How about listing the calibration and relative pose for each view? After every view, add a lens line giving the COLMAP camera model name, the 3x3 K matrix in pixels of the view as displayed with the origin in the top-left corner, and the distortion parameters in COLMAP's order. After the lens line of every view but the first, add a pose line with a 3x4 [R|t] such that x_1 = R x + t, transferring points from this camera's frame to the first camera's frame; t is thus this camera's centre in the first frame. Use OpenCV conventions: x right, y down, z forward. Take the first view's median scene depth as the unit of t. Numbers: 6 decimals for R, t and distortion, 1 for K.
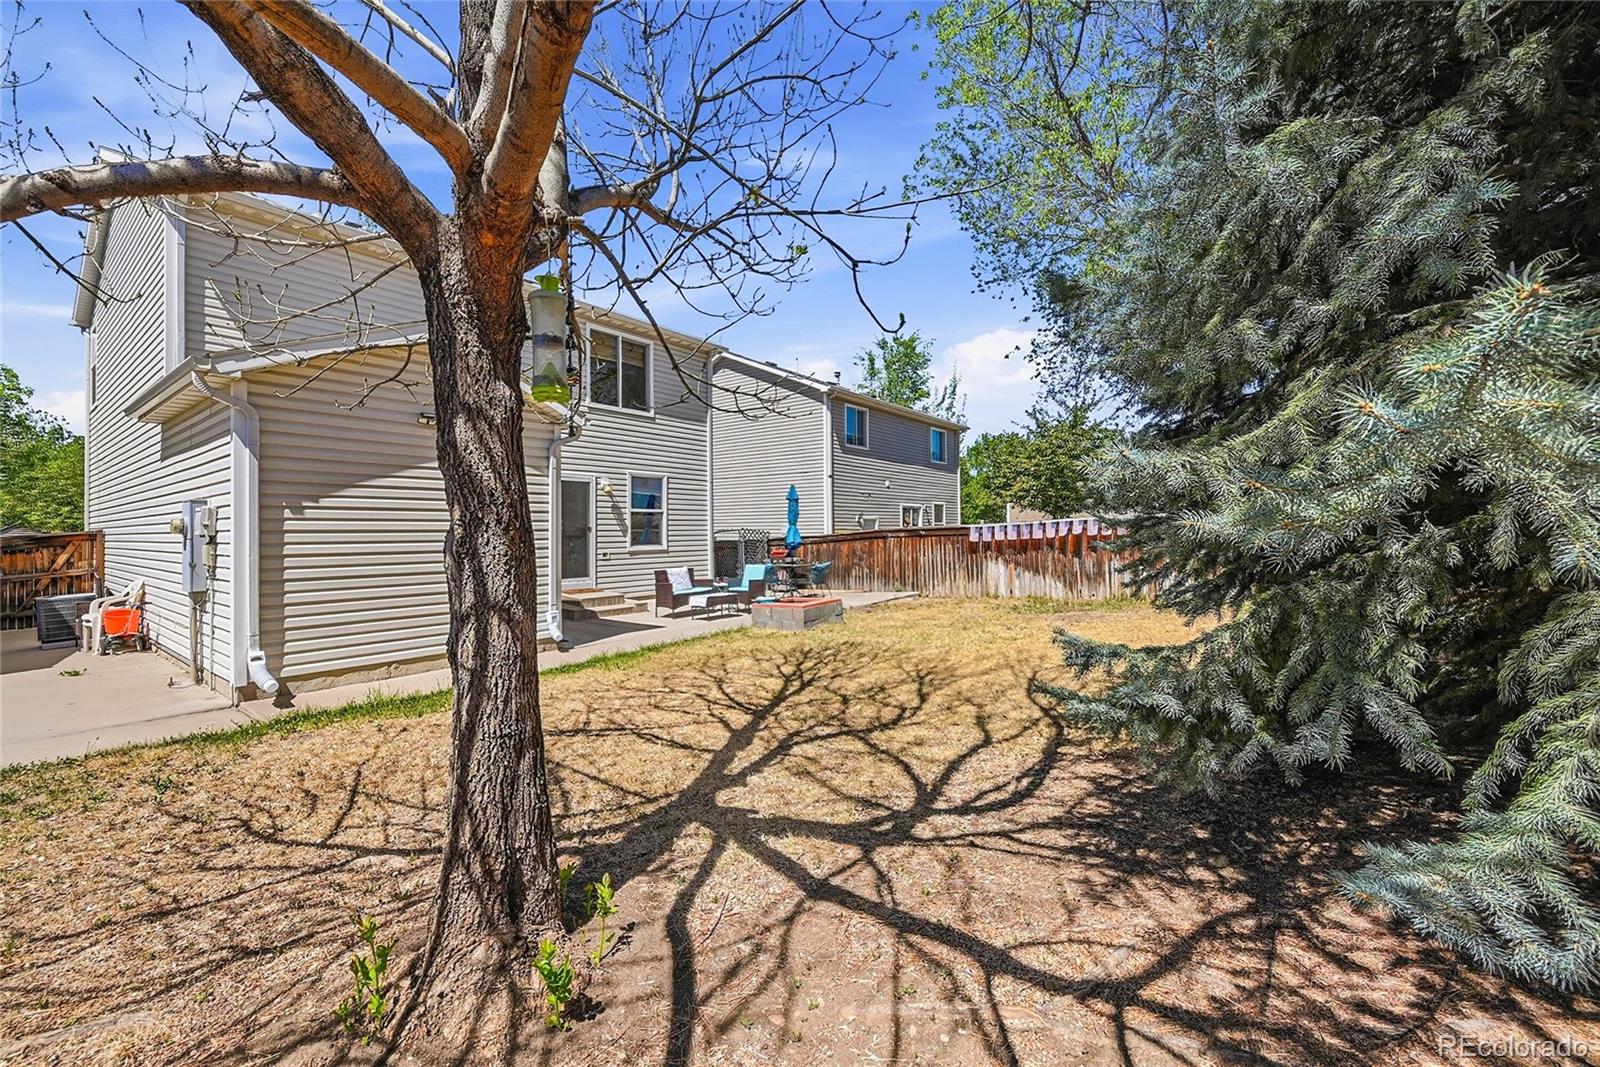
lens RADIAL K [[635.7, 0, 794.8], [0, 635.7, 529.0], [0, 0, 1]] dist [0.000818, -0.000137]
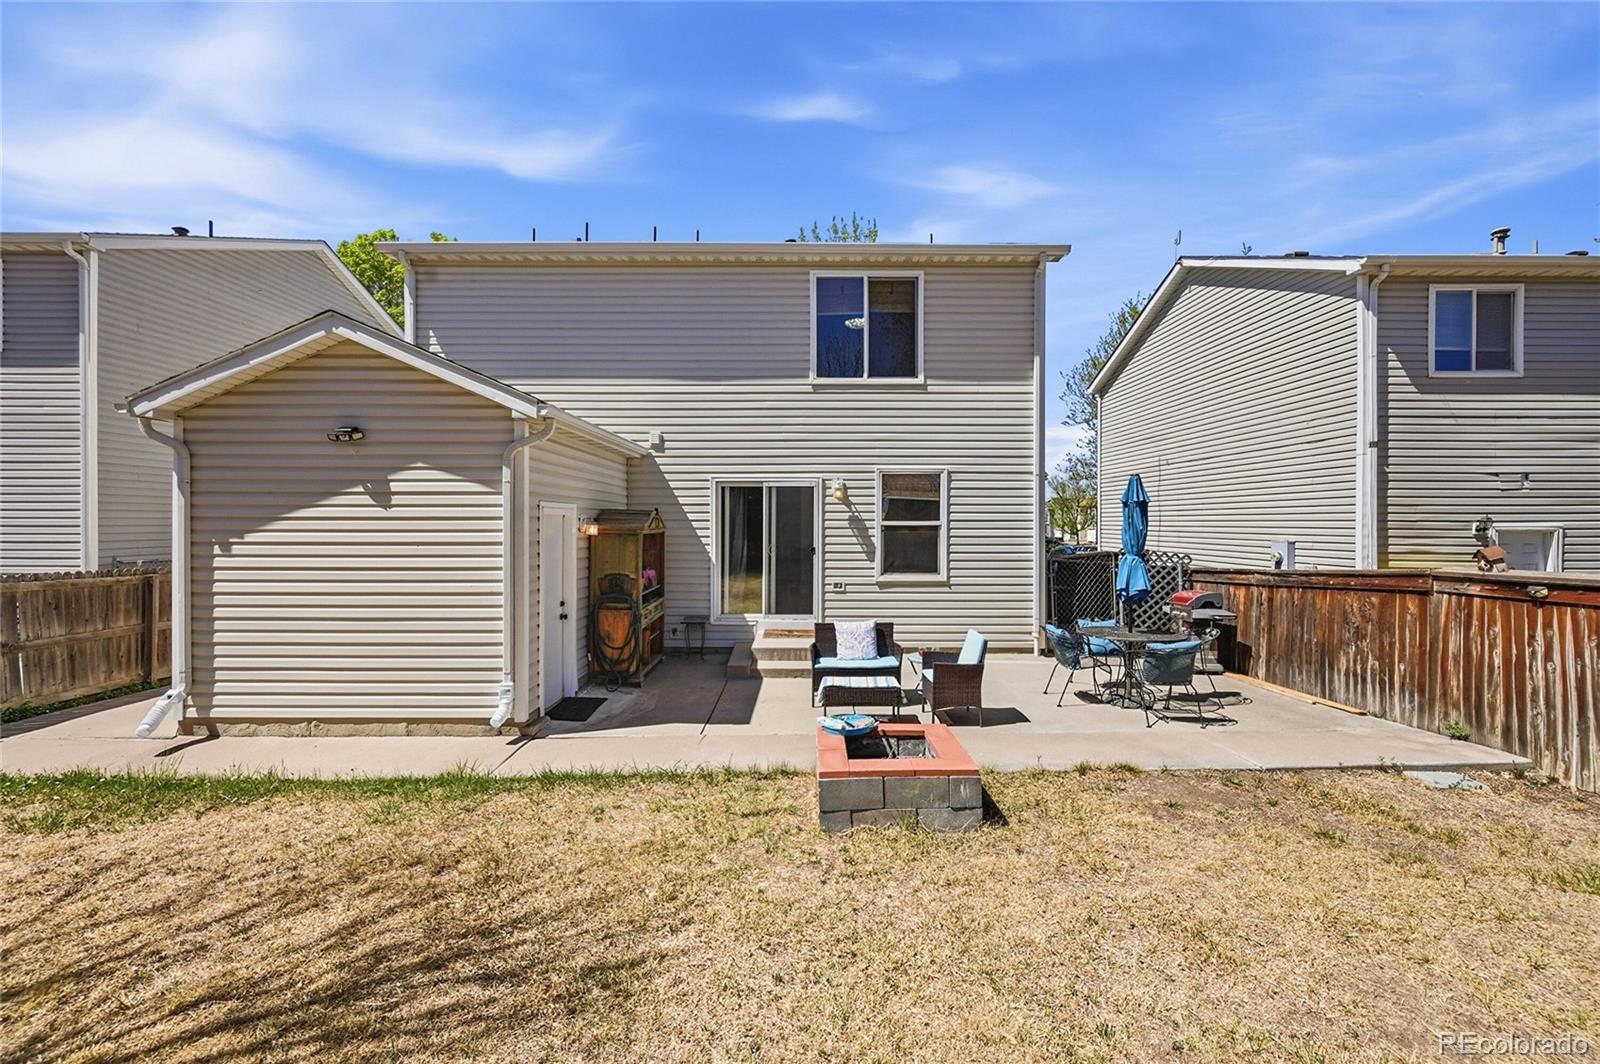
lens RADIAL K [[635.7, 0, 809.1], [0, 635.7, 526.2], [0, 0, 1]] dist [0.000818, -0.000137]
pose [[0.620746, 0.012219, -0.783916, 0.238298], [-0.003814, 0.999914, 0.012566, -0.034534], [0.784002, -0.004811, 0.620740, 0.501999]]
